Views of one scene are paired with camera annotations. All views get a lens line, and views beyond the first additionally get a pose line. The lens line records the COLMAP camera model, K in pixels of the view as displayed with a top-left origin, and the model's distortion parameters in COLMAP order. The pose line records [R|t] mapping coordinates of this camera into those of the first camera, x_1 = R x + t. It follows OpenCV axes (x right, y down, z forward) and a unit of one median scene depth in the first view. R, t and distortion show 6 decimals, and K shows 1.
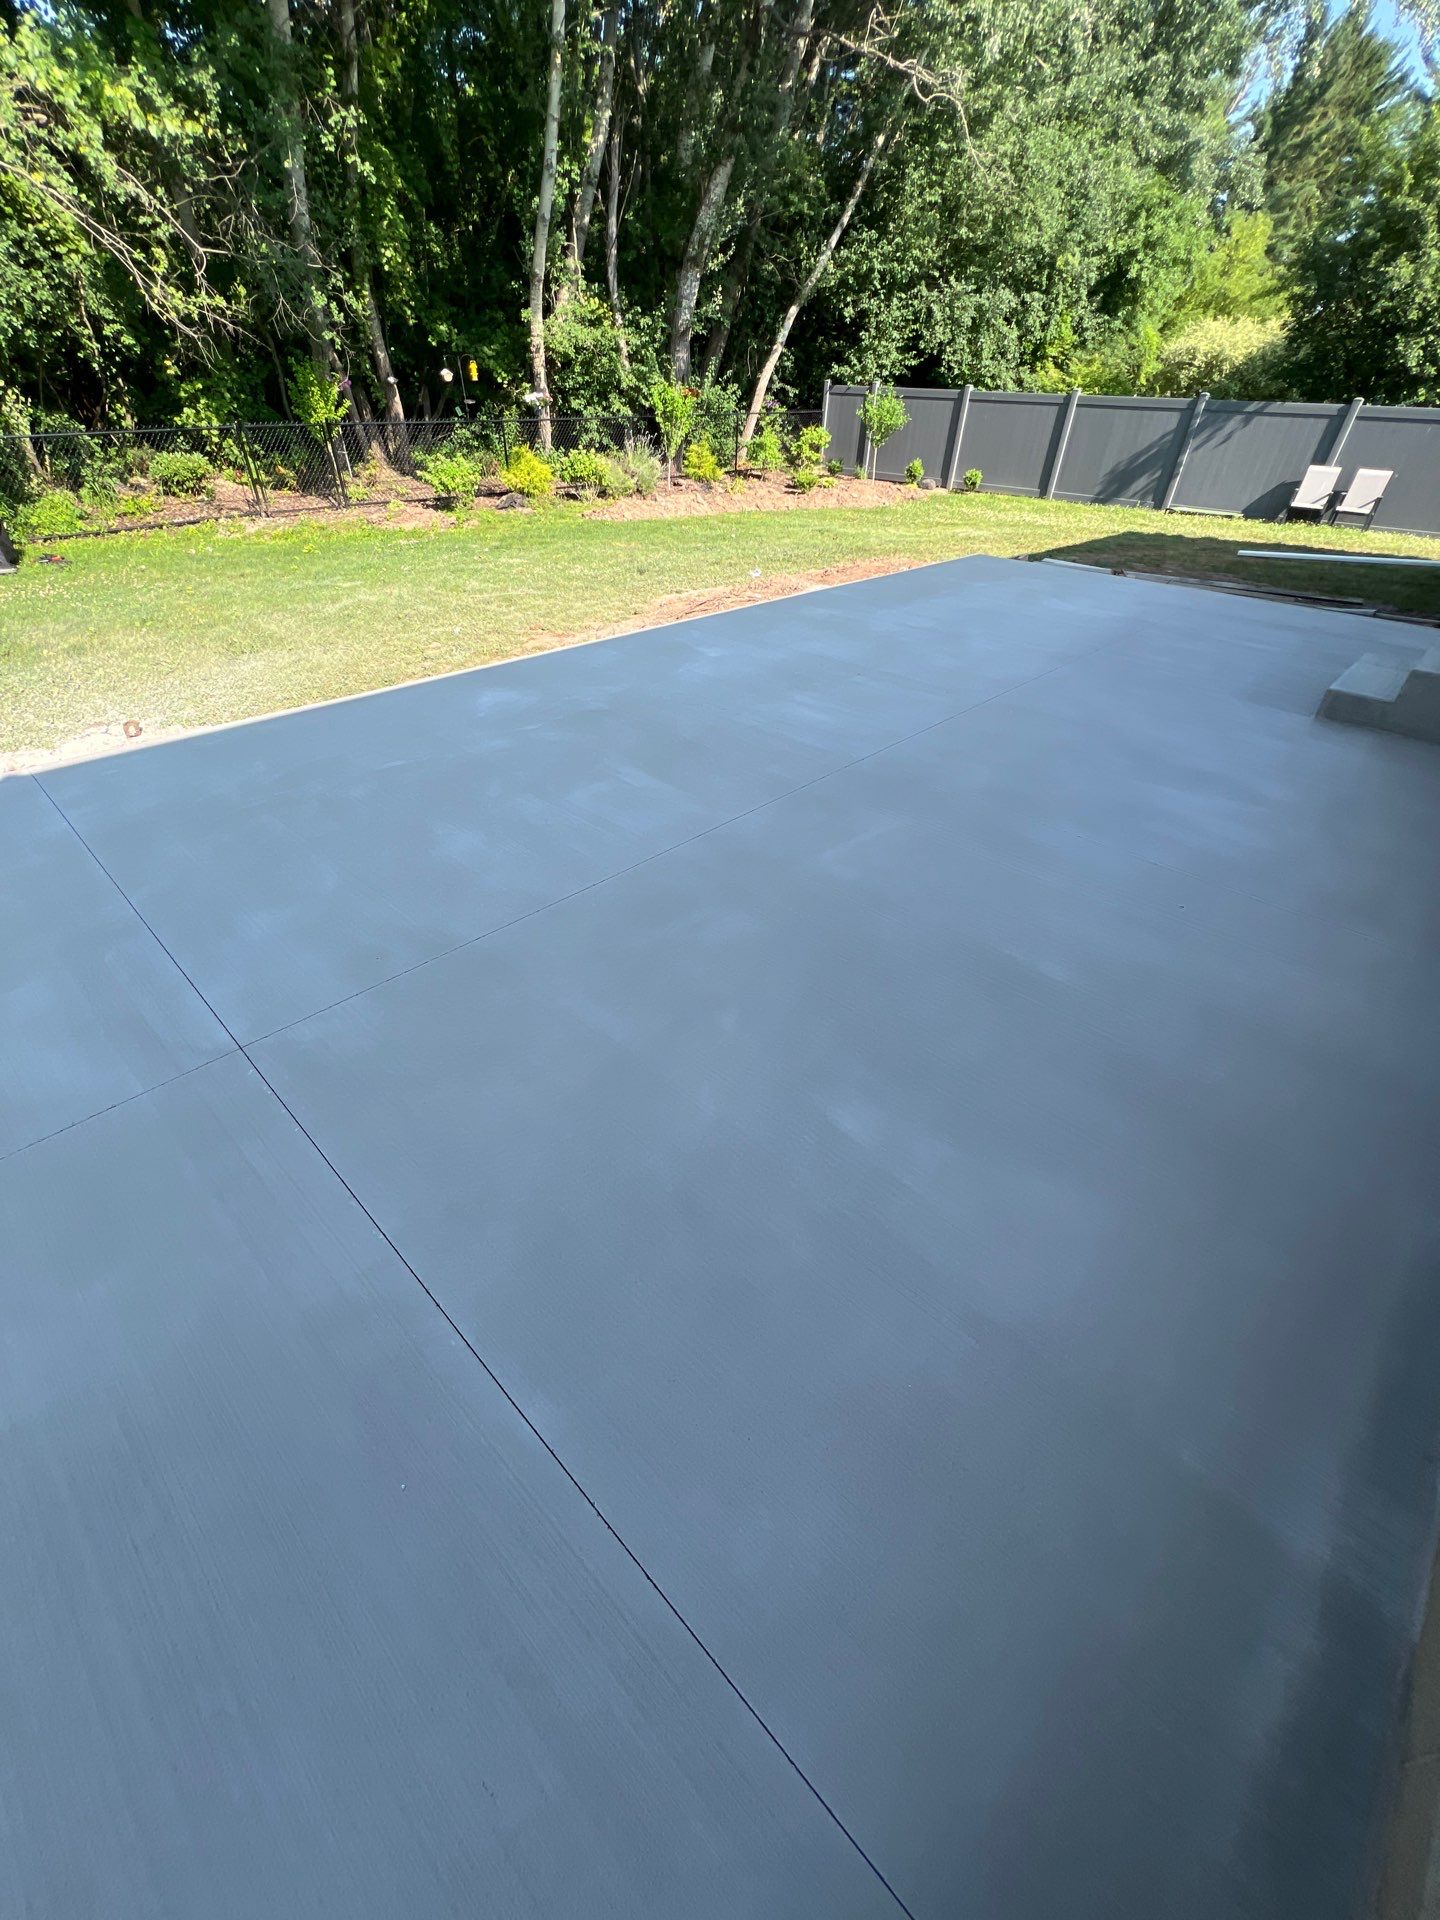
lens RADIAL K [[762.4, 0, 728.9], [0, 762.4, 949.1], [0, 0, 1]] dist [0.000169, 0.000114]
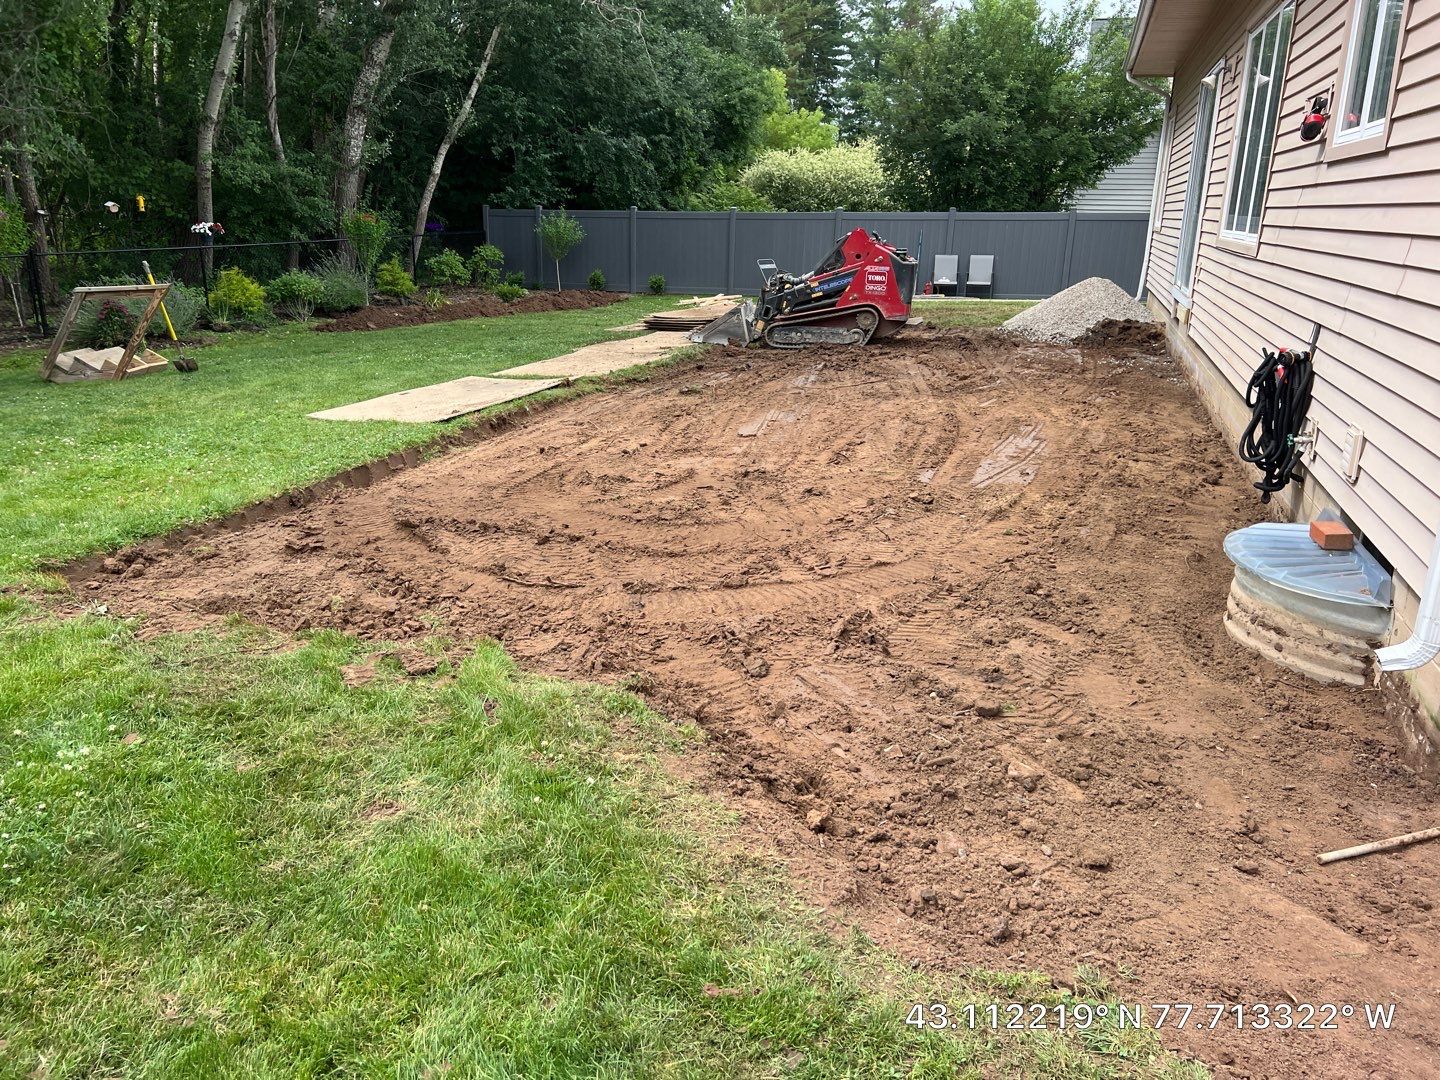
lens RADIAL K [[1082.6, 0, 704.1], [0, 1082.6, 509.9], [0, 0, 1]] dist [0.033418, -0.001705]
pose [[0.908570, -0.133238, 0.395915, -0.235767], [0.266725, 0.914454, -0.304354, 0.124846], [-0.321494, 0.382127, 0.866384, -0.168644]]
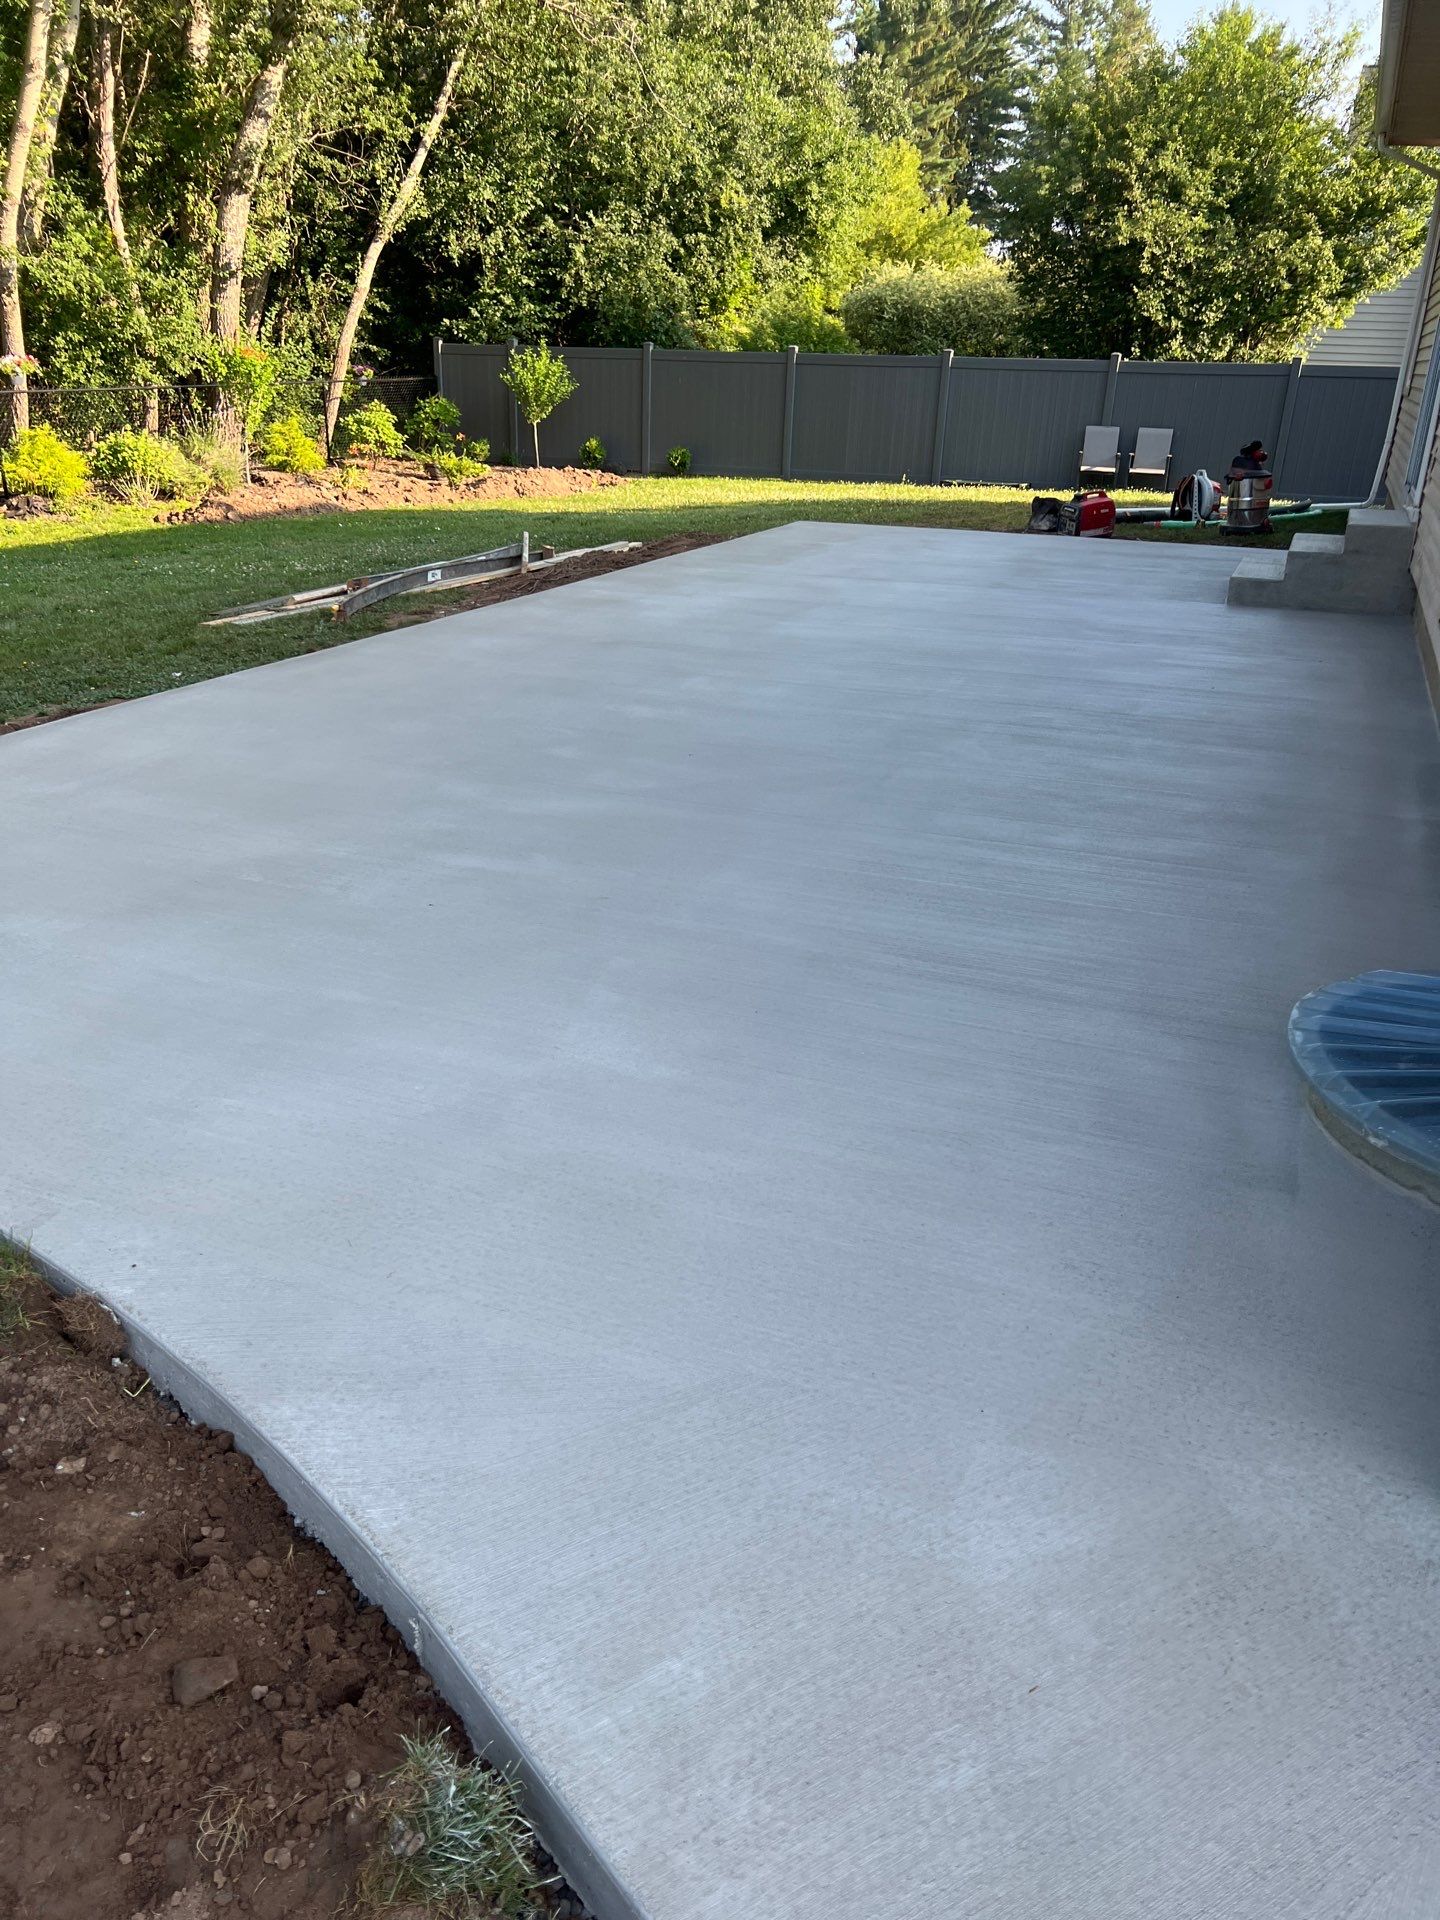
lens RADIAL K [[1432.2, 0, 720.0], [0, 1432.2, 960.0], [0, 0, 1]] dist [0.006654, 0.011858]
pose [[0.932255, -0.147738, 0.330264, -0.151059], [0.220002, 0.956158, -0.193291, 0.096563], [-0.287228, 0.252855, 0.923885, -0.126658]]
